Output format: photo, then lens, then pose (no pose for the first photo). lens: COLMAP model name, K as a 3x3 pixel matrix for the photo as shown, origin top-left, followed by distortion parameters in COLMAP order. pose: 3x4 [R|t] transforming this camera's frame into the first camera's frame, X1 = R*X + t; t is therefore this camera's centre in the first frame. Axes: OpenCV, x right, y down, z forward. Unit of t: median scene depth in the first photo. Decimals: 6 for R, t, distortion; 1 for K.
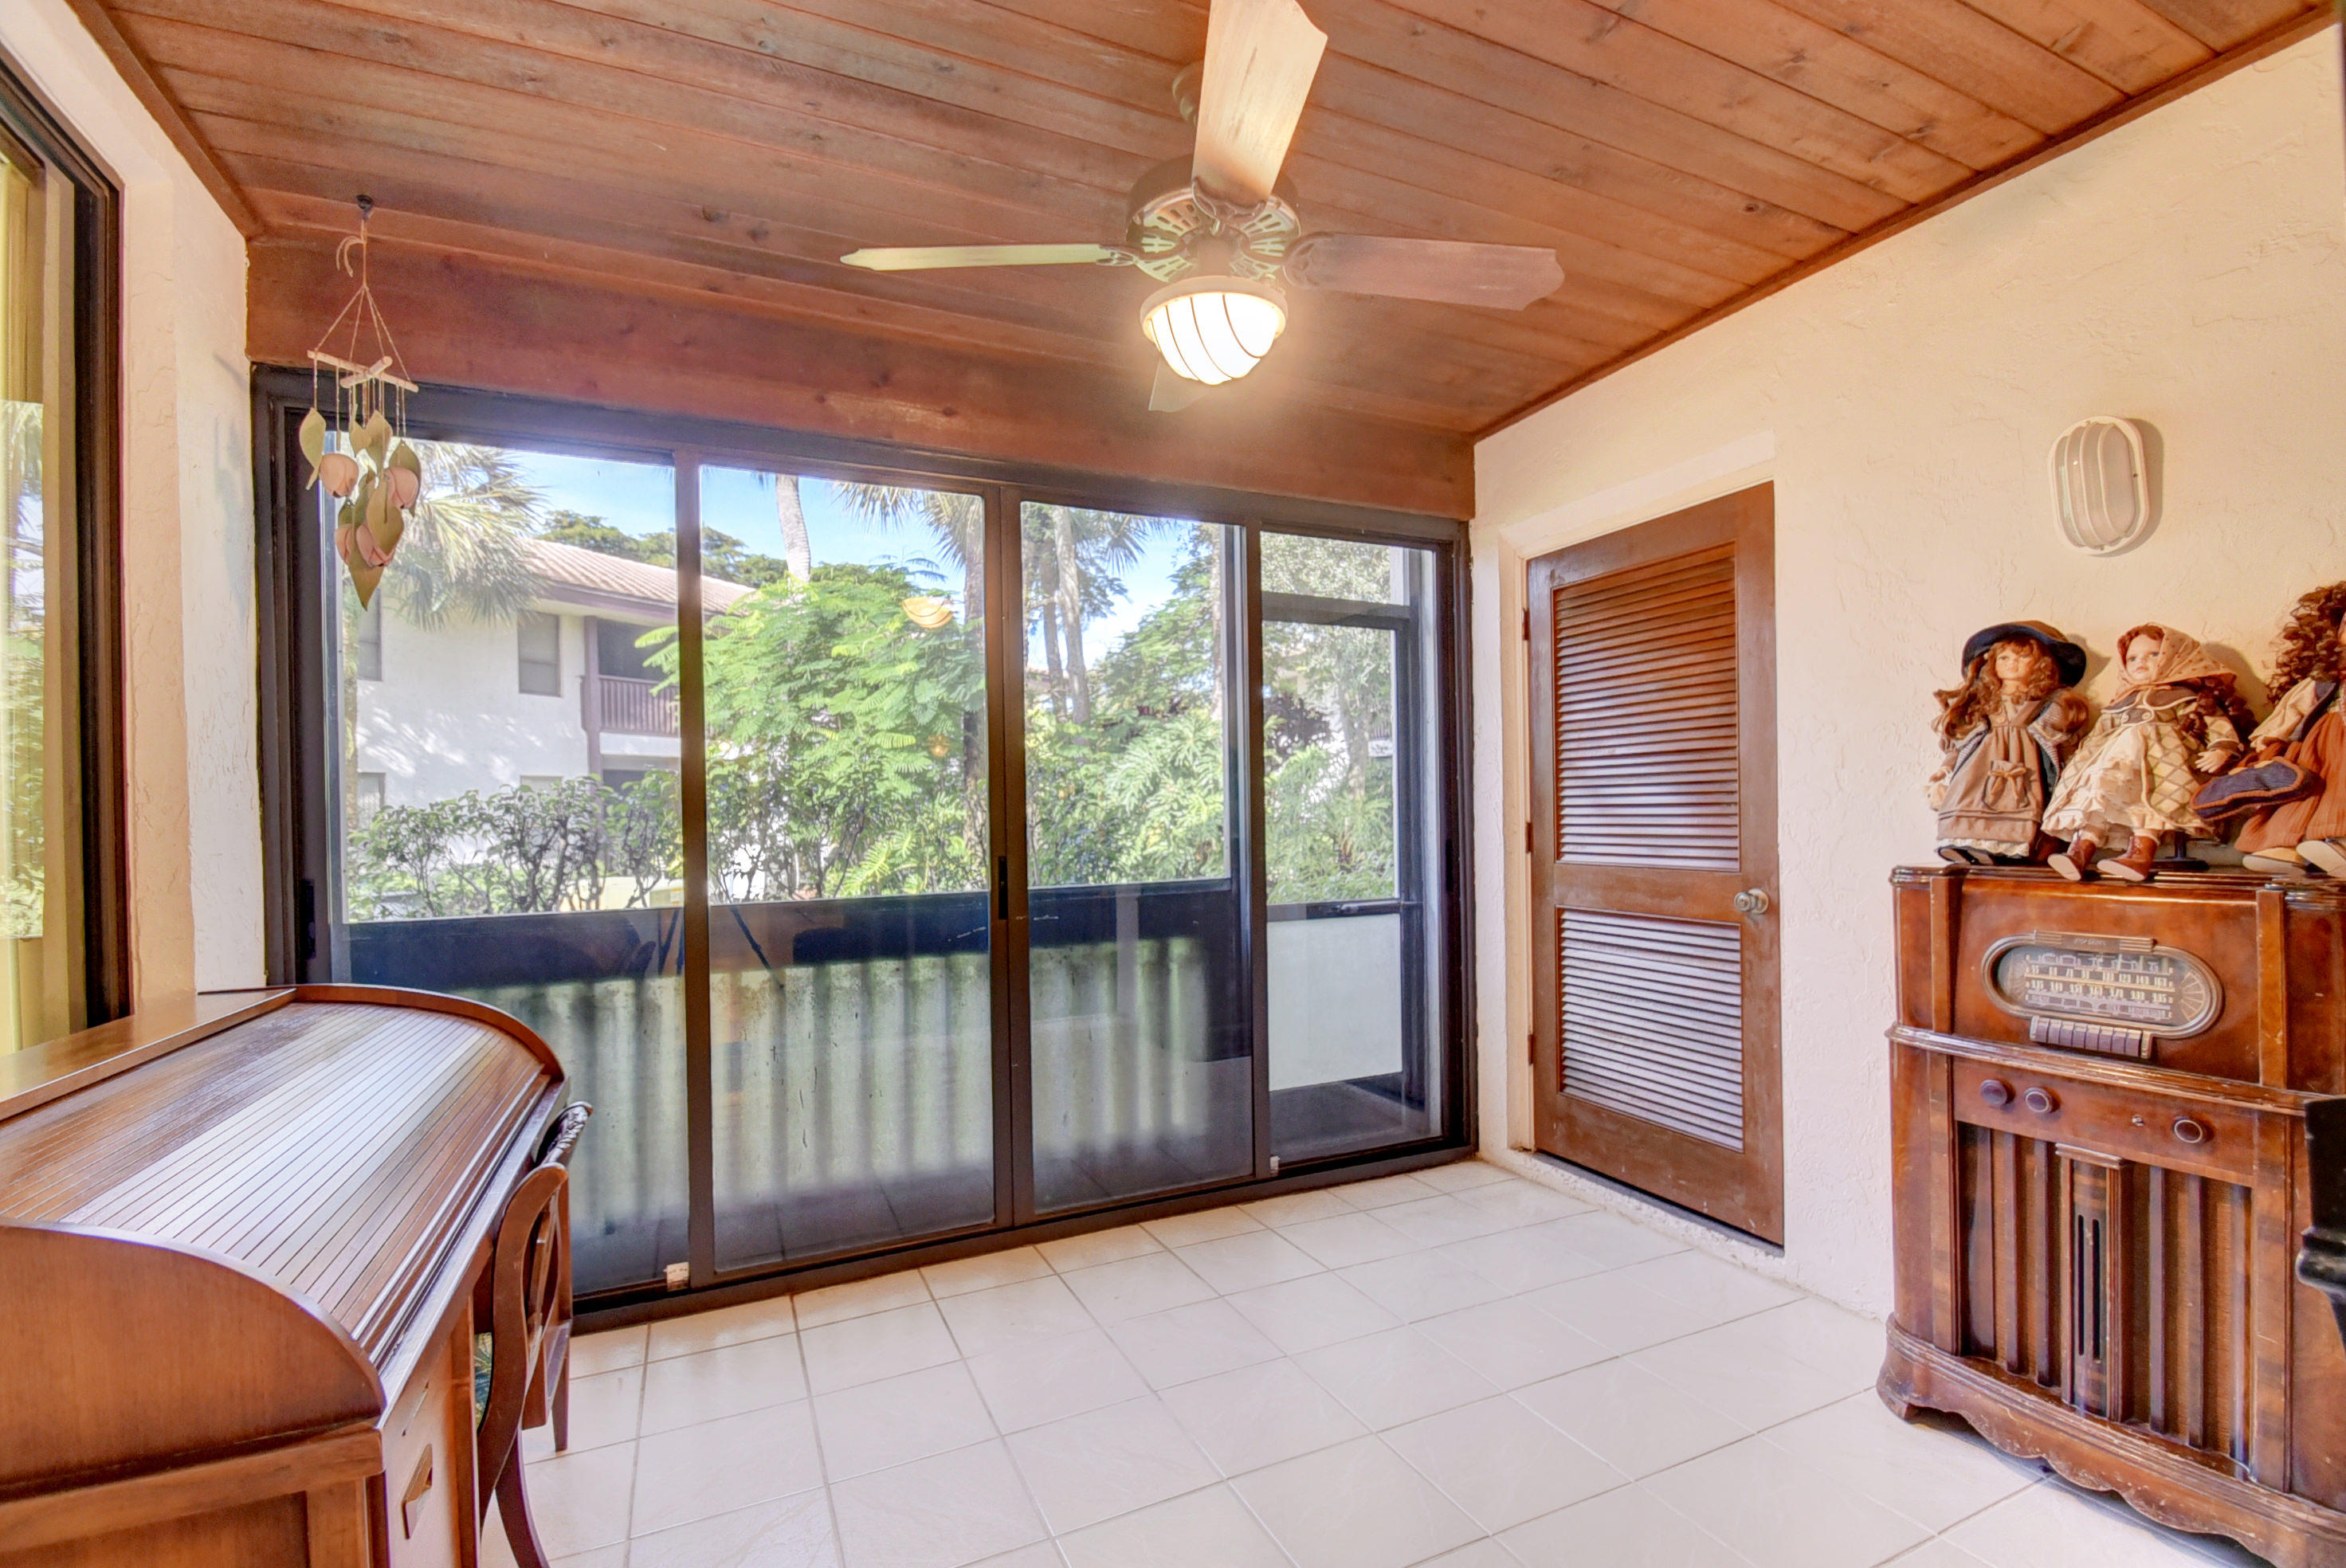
lens RADIAL K [[1032.2, 0, 1171.6], [0, 1032.2, 801.7], [0, 0, 1]] dist [0.004009, -0.007542]
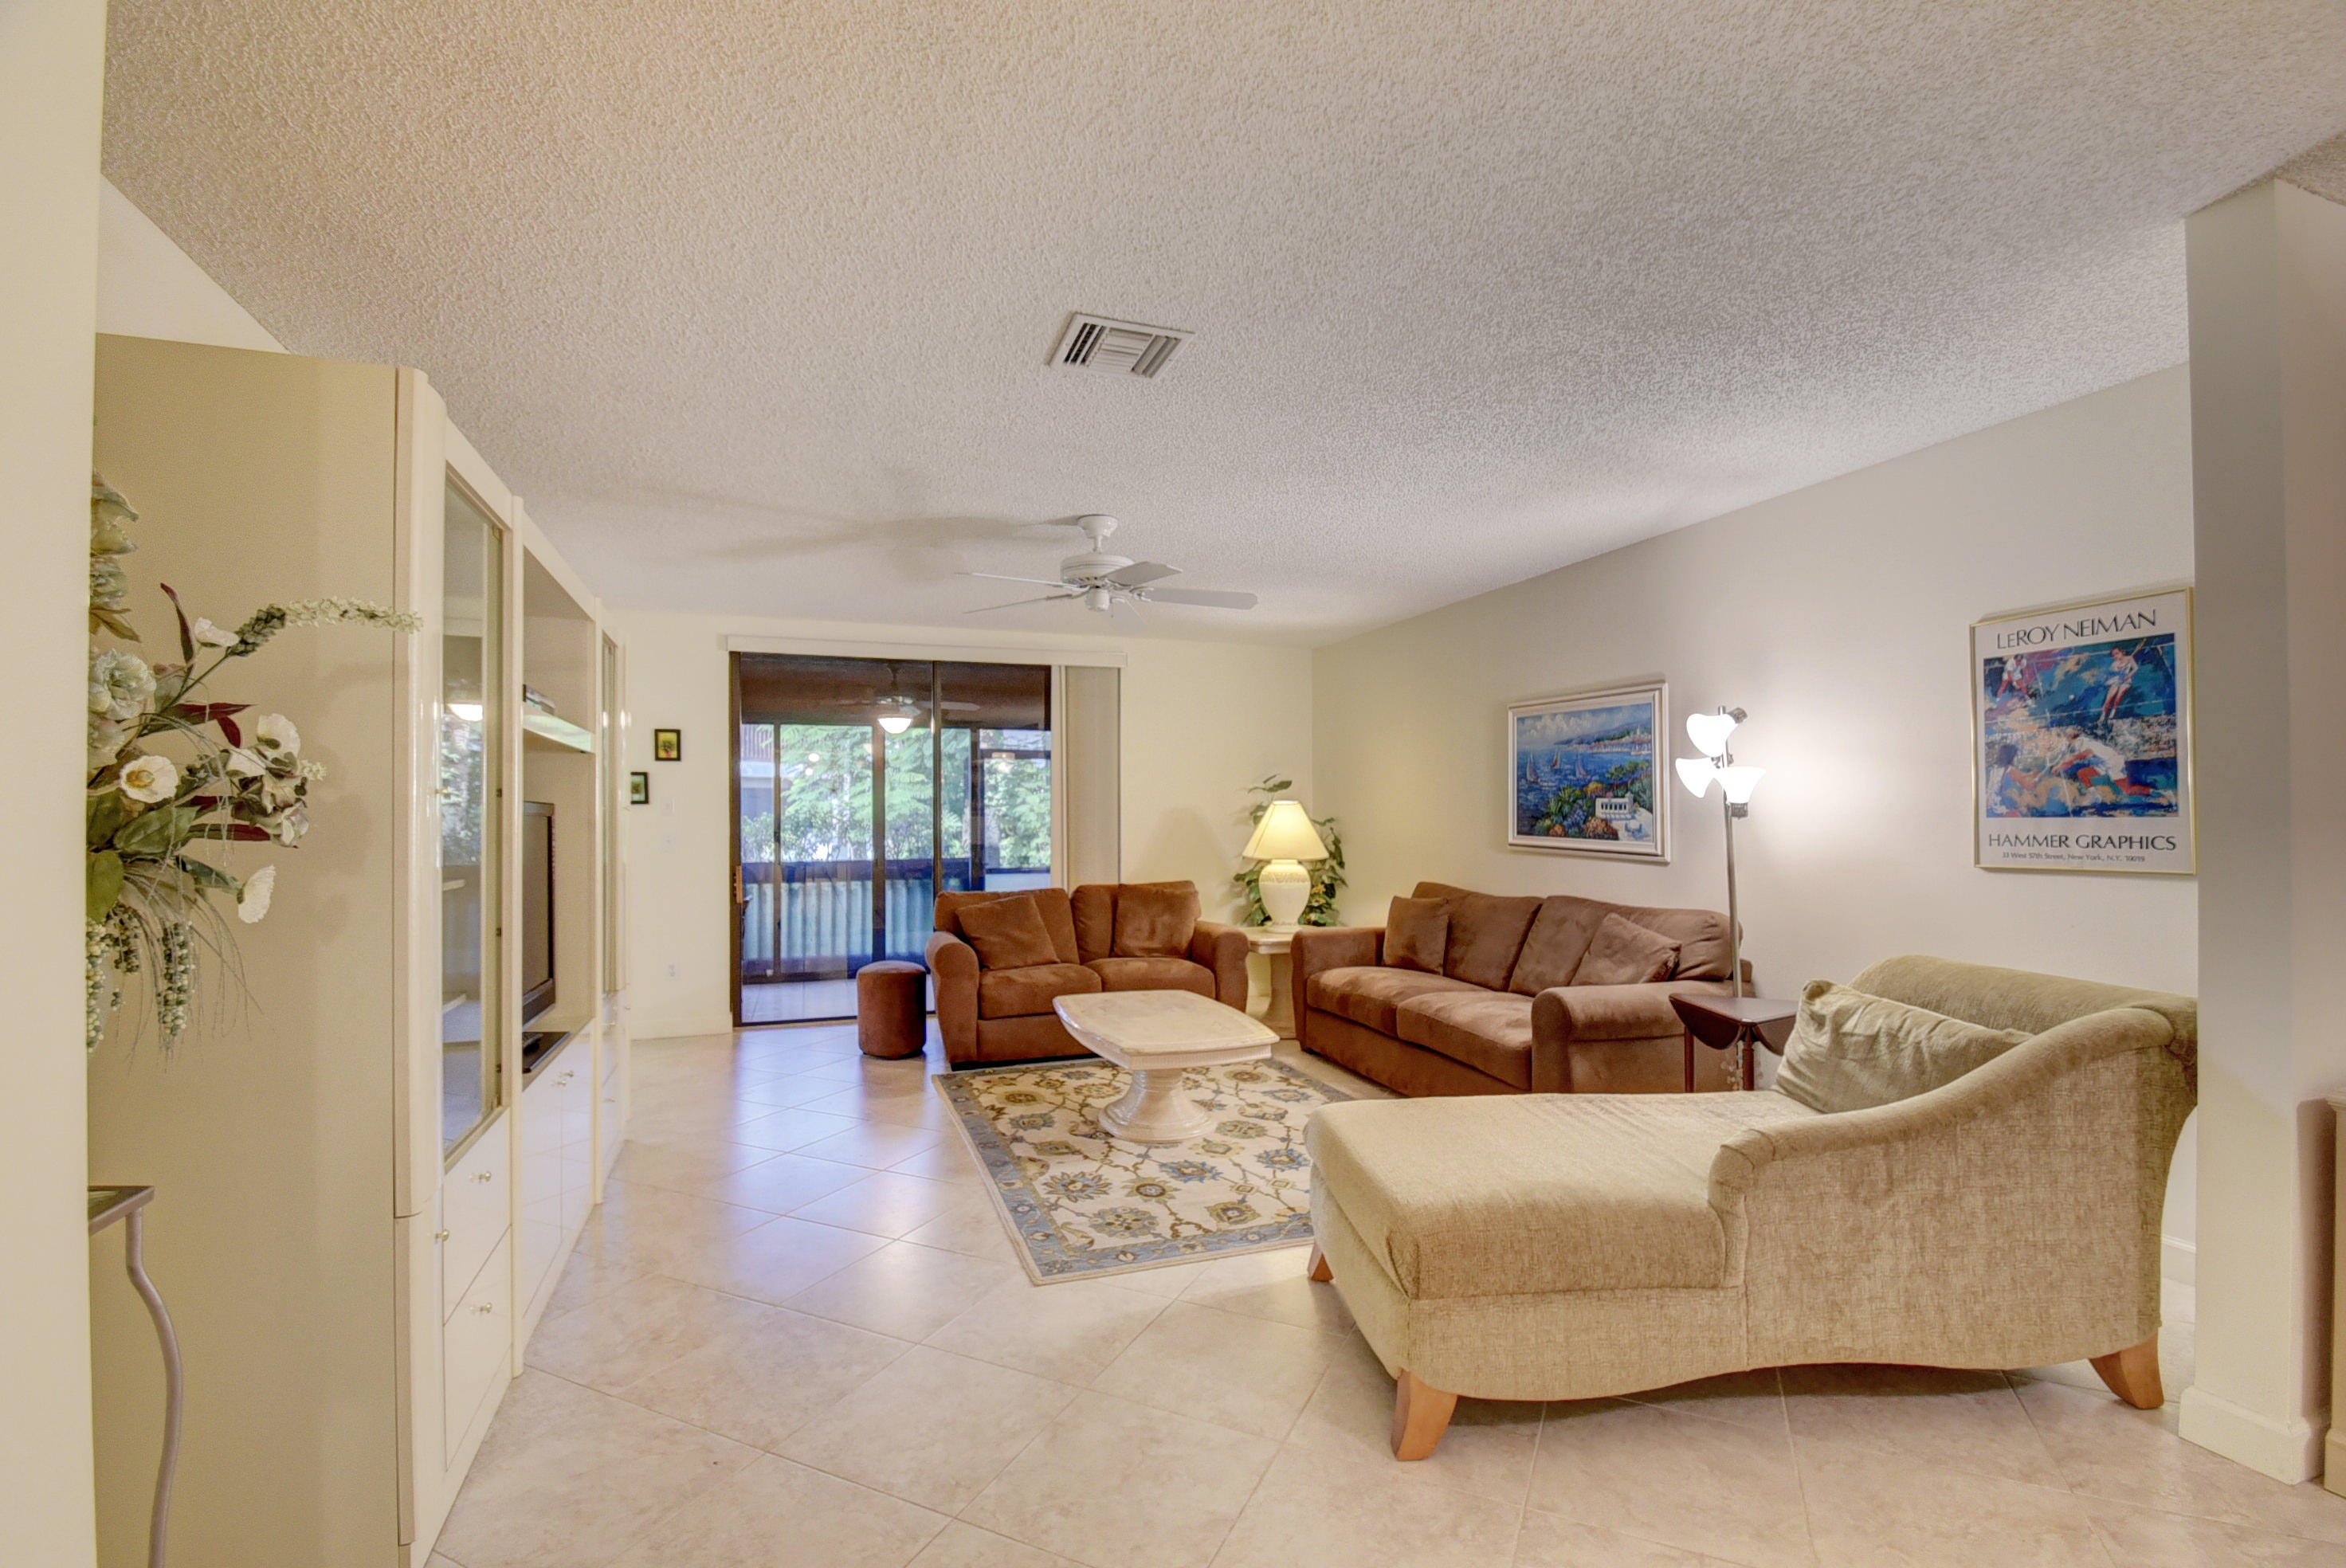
lens RADIAL K [[1032.2, 0, 1176.7], [0, 1032.2, 790.2], [0, 0, 1]] dist [0.004009, -0.007542]
pose [[0.997732, 0.006418, -0.067003, 0.870440], [-0.007764, 0.999773, -0.019849, -0.057363], [0.066860, 0.020325, 0.997555, -1.867071]]
